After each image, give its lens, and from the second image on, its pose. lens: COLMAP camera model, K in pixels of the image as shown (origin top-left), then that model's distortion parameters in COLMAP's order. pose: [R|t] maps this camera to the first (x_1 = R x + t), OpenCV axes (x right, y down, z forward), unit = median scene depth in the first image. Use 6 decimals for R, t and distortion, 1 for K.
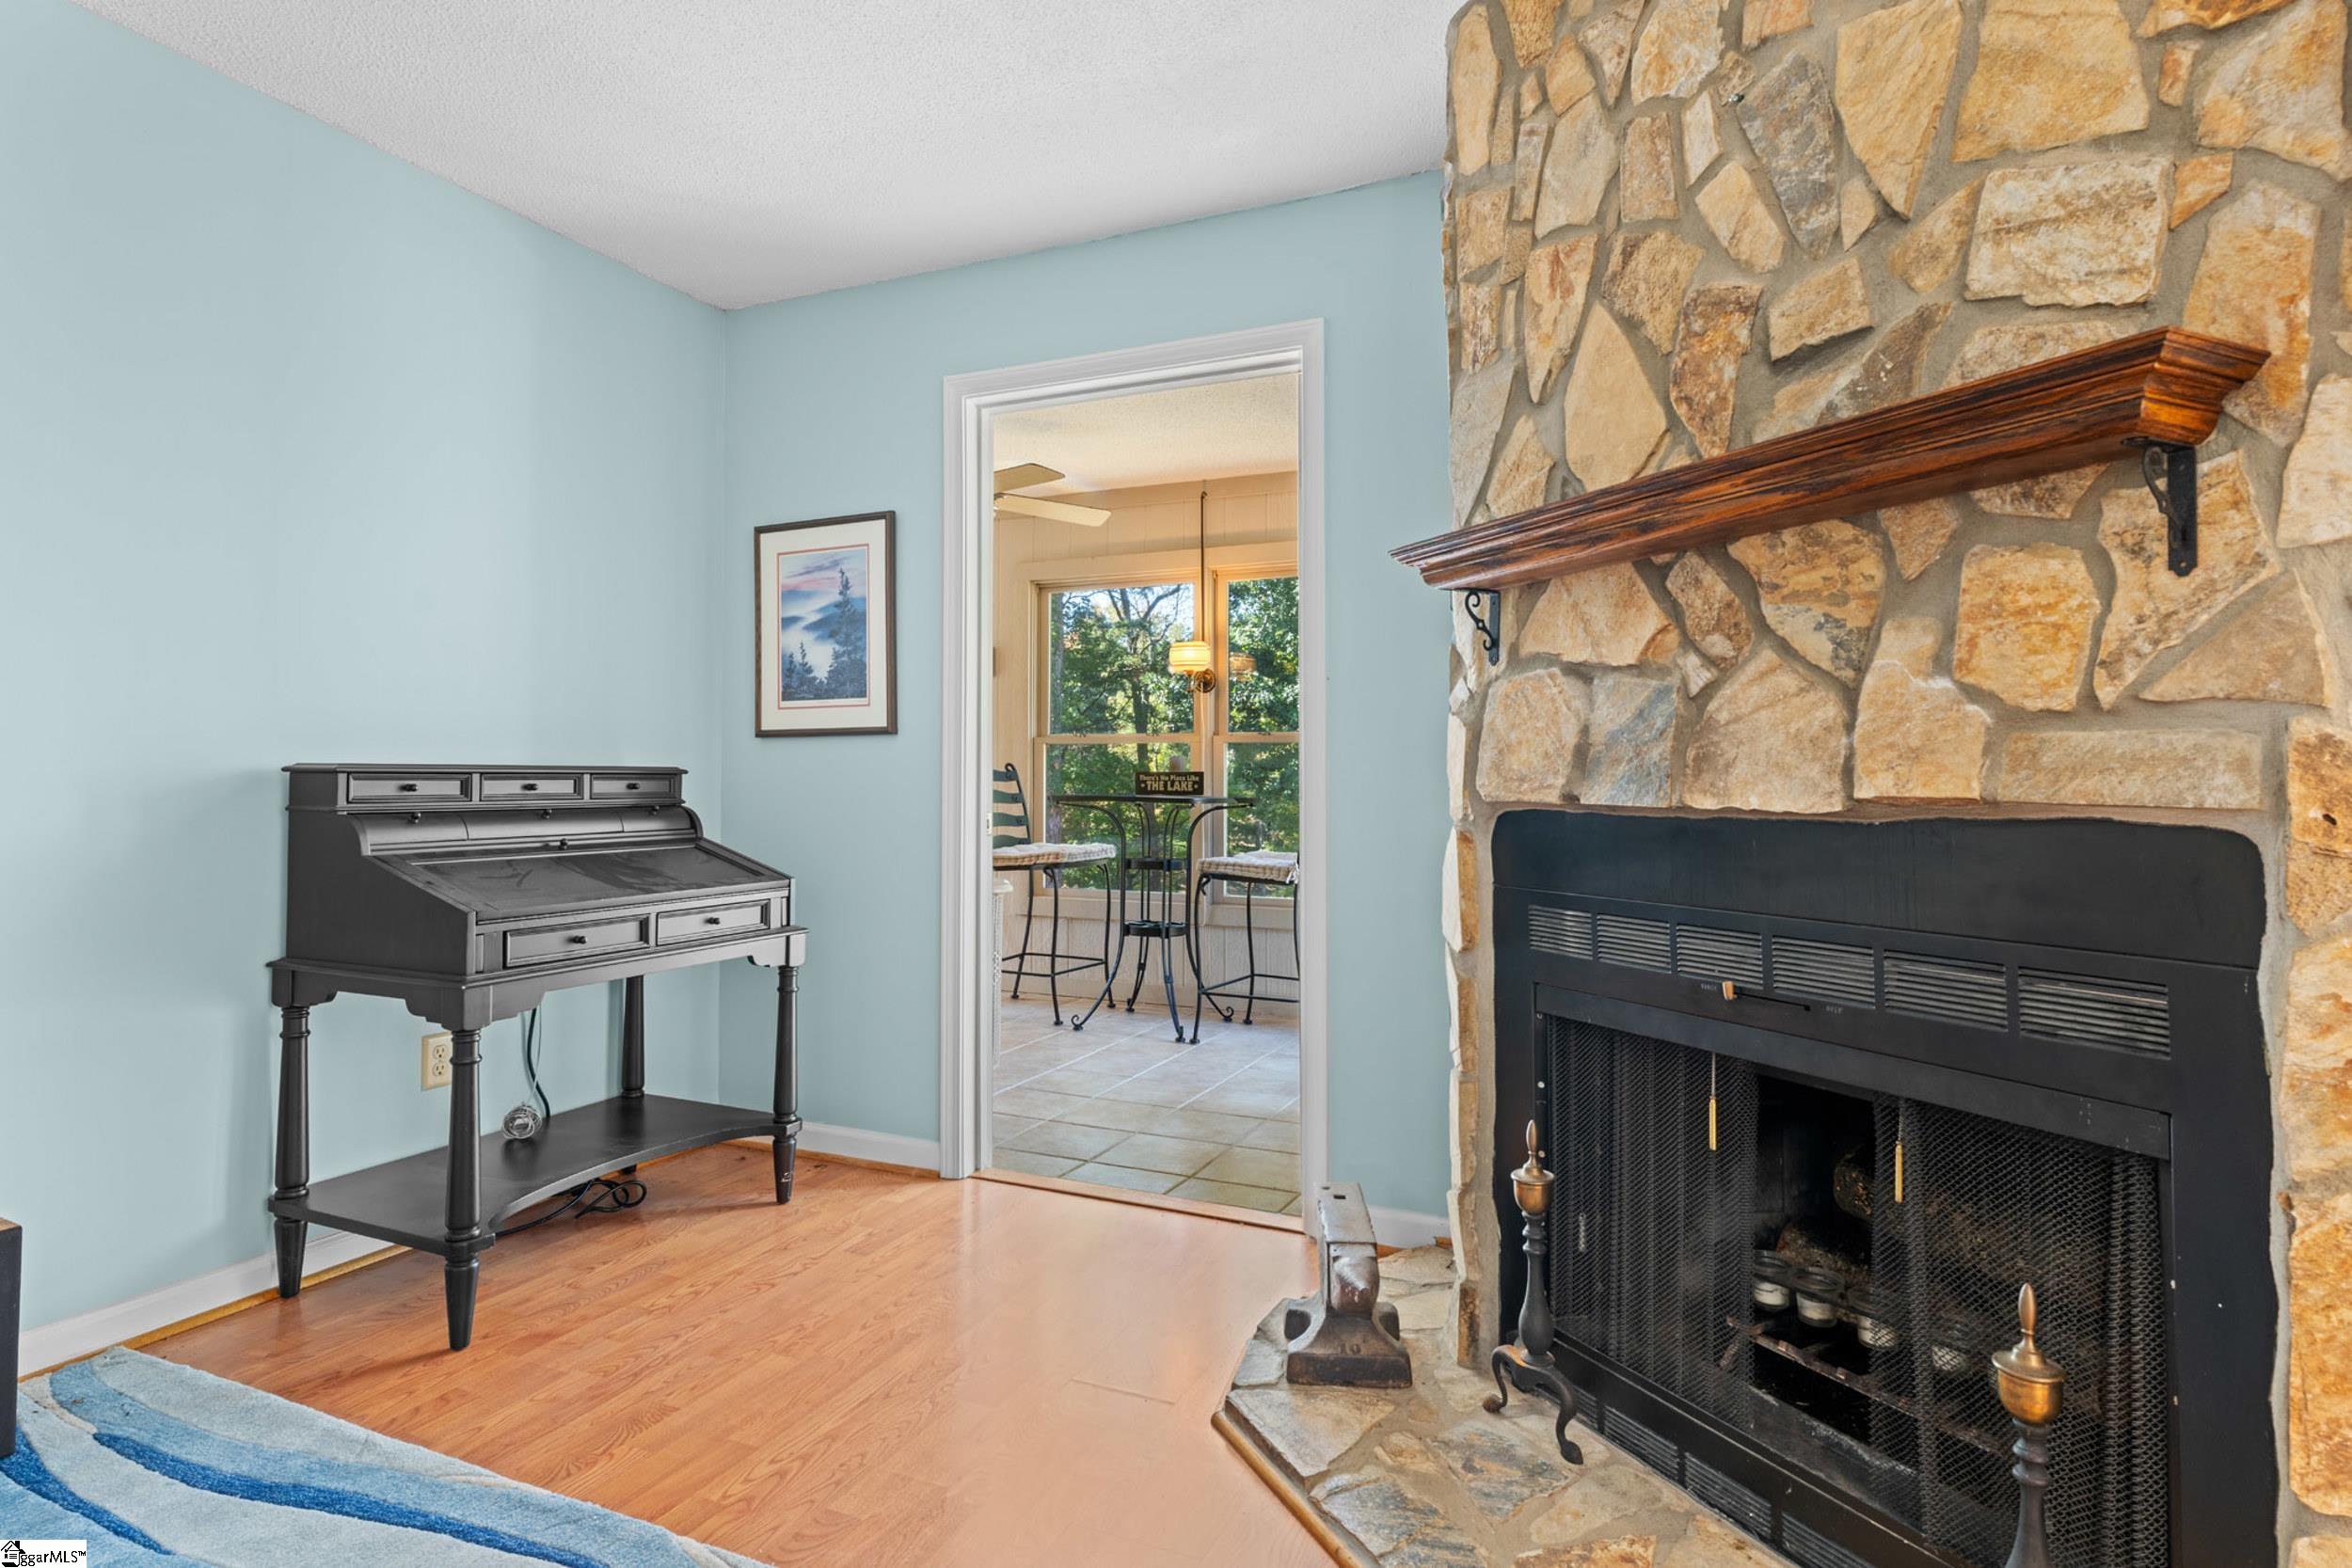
lens RADIAL K [[1230.9, 0, 1173.5], [0, 1230.9, 756.0], [0, 0, 1]] dist [0.005300, 0.001944]
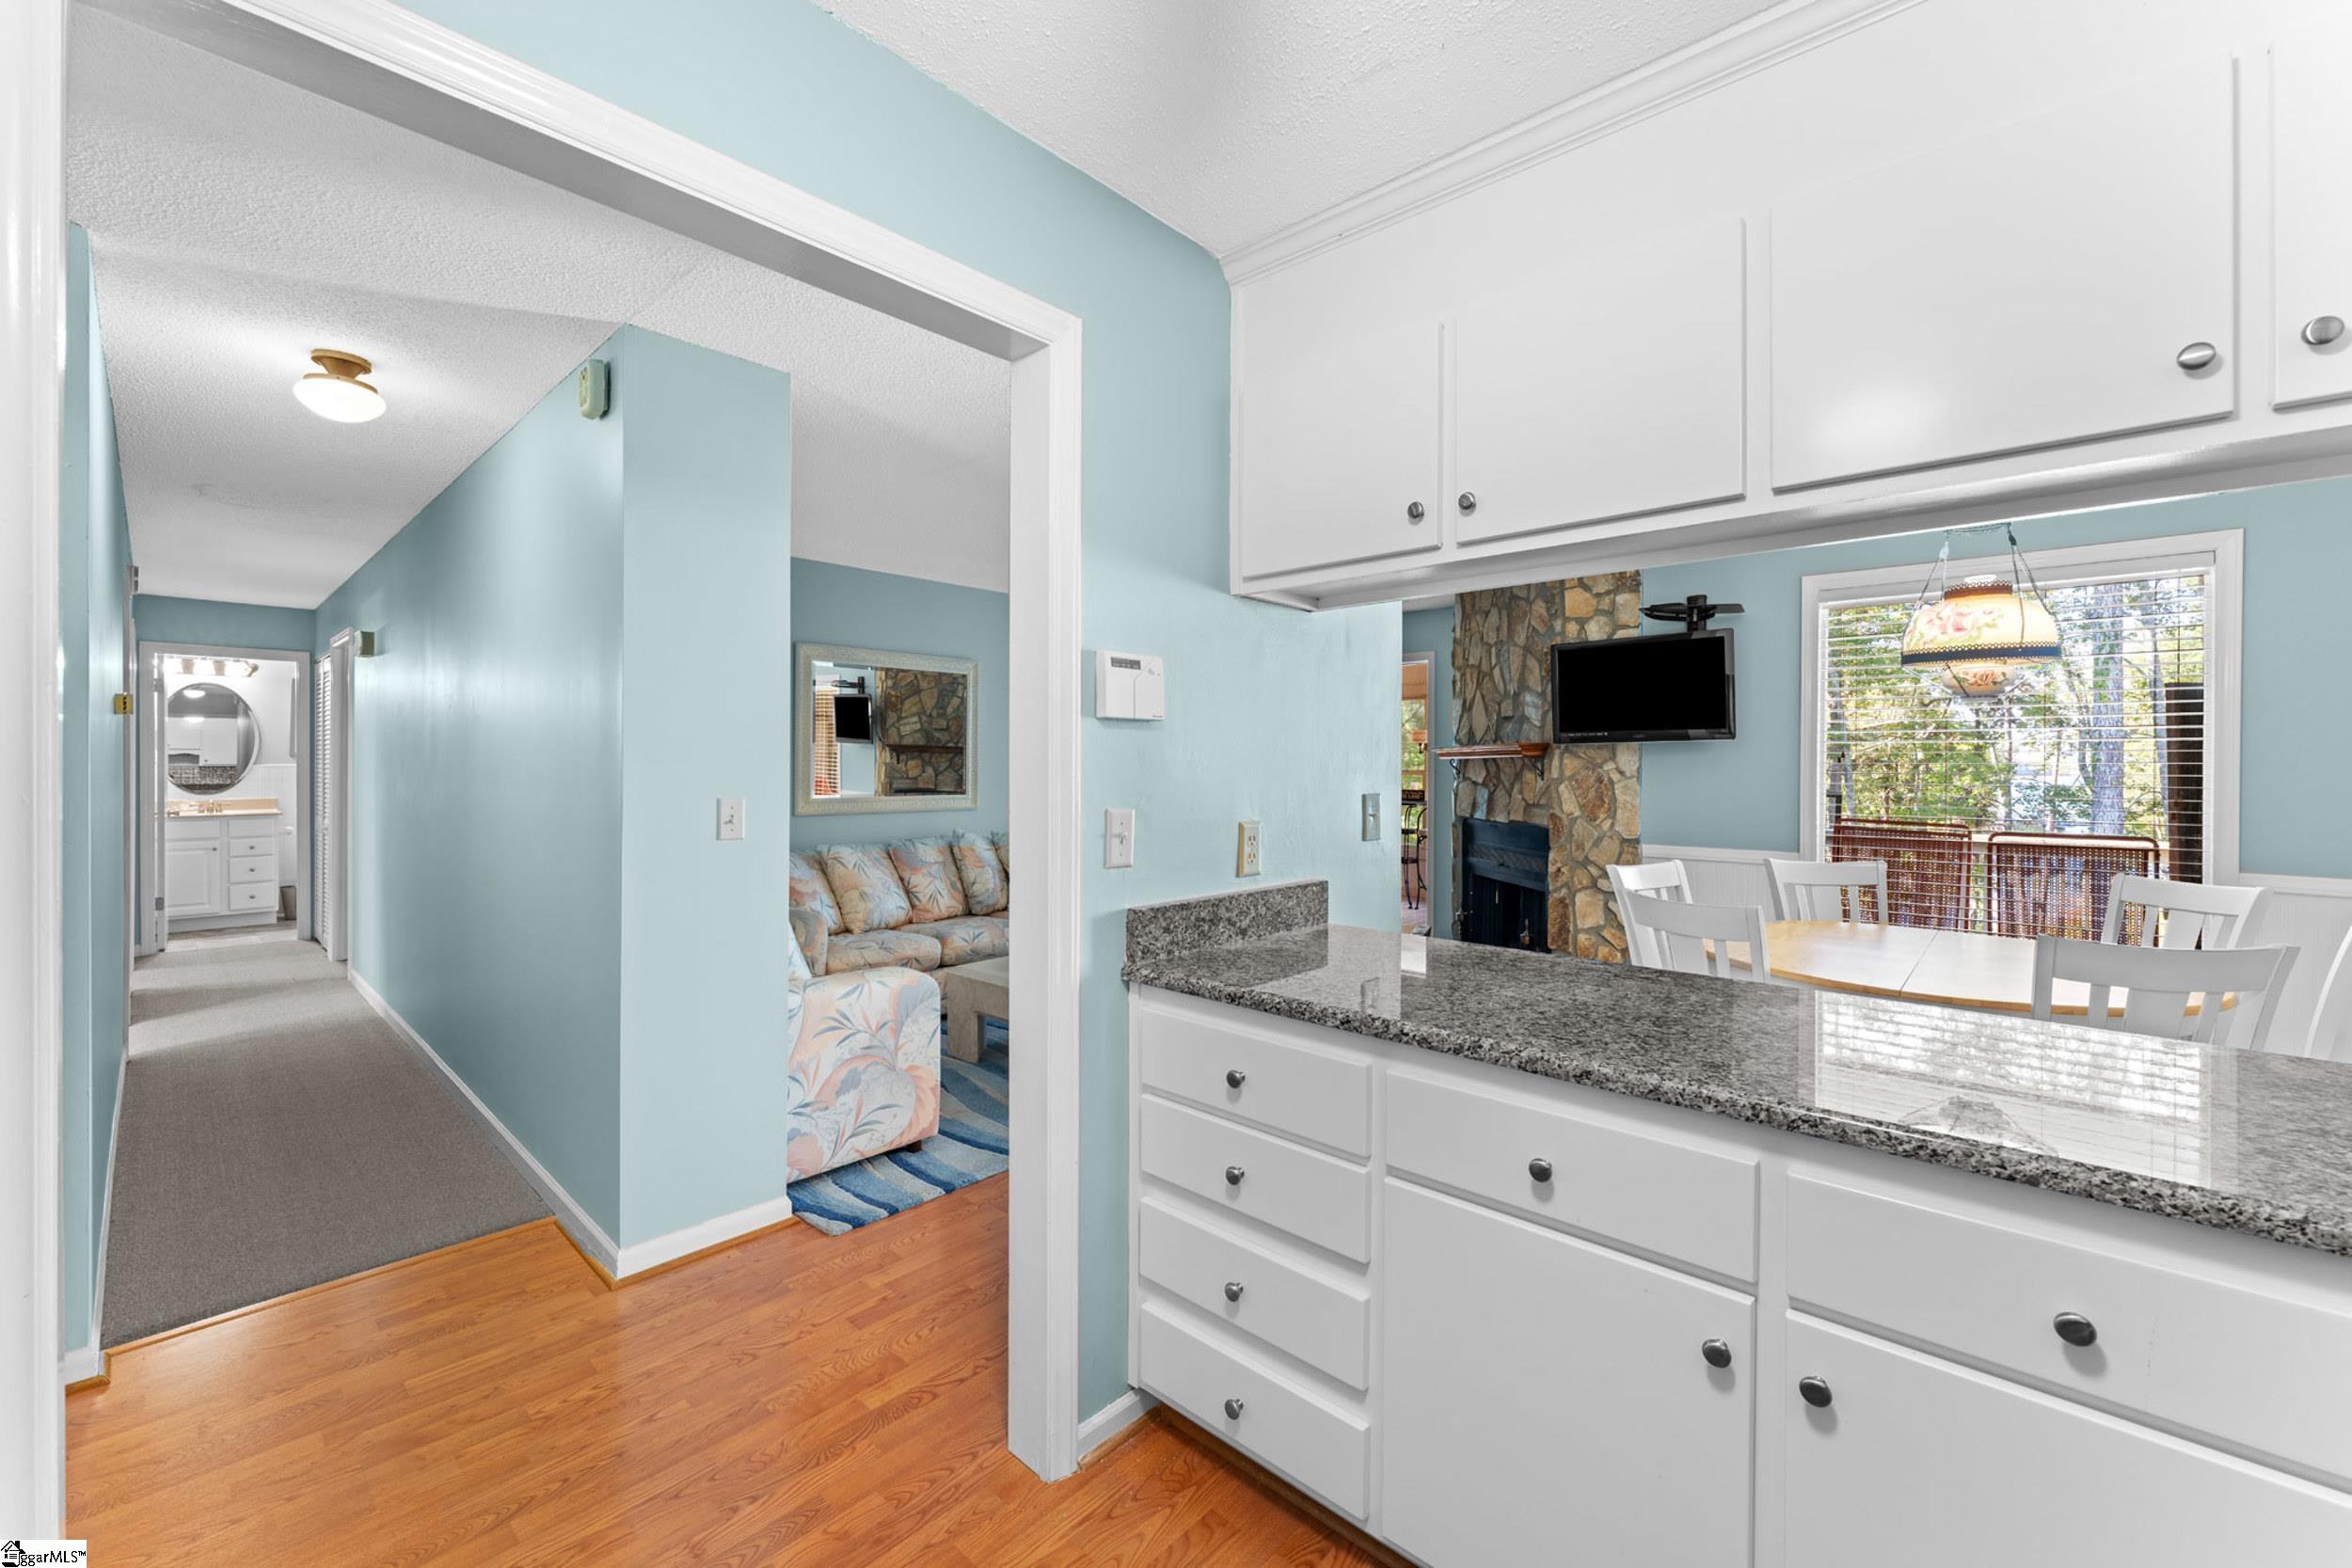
lens RADIAL K [[946.7, 0, 1174.8], [0, 946.7, 774.1], [0, 0, 1]] dist [0.003906, -0.000948]
pose [[0.948665, 0.005041, -0.316243, 0.240364], [0.004354, 0.999570, 0.028994, -0.119564], [0.316254, -0.028882, 0.948235, -1.335138]]
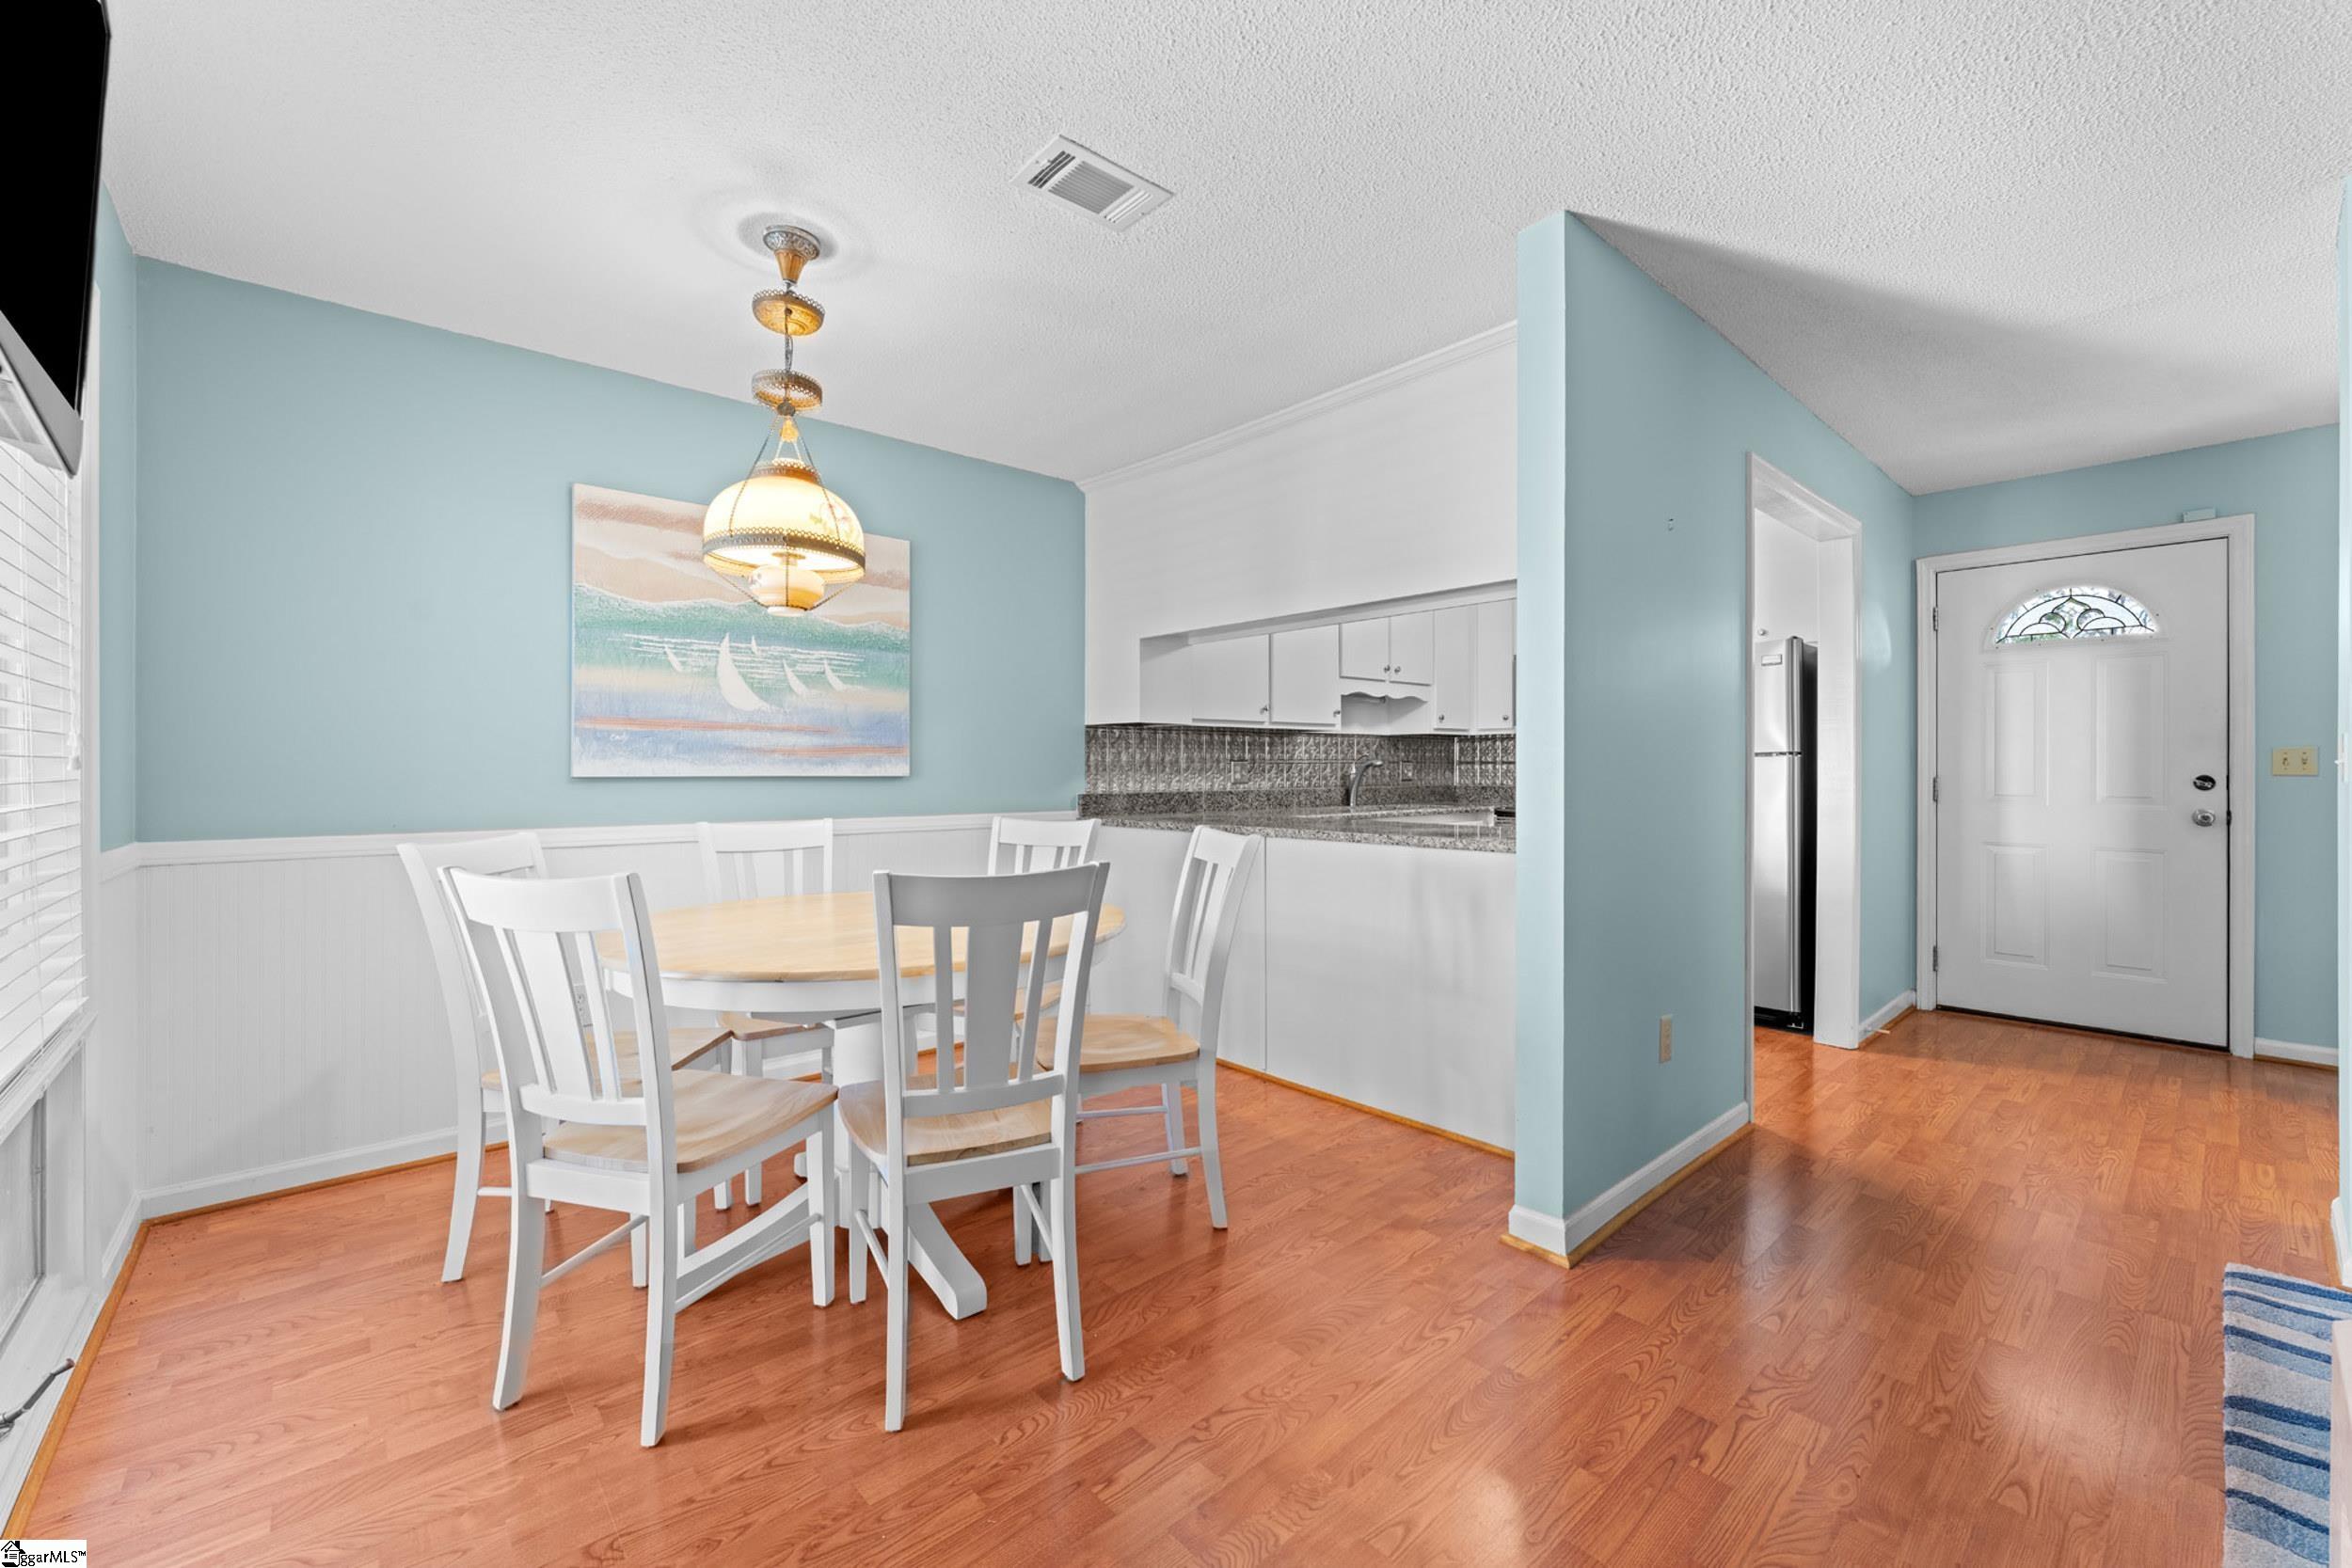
lens RADIAL K [[946.7, 0, 1172.5], [0, 946.7, 768.3], [0, 0, 1]] dist [0.003906, -0.000948]
pose [[-0.911858, 0.000438, 0.410506, 0.098819], [-0.009052, 0.999735, -0.021173, -0.022758], [-0.410406, -0.023022, -0.911612, 0.374450]]
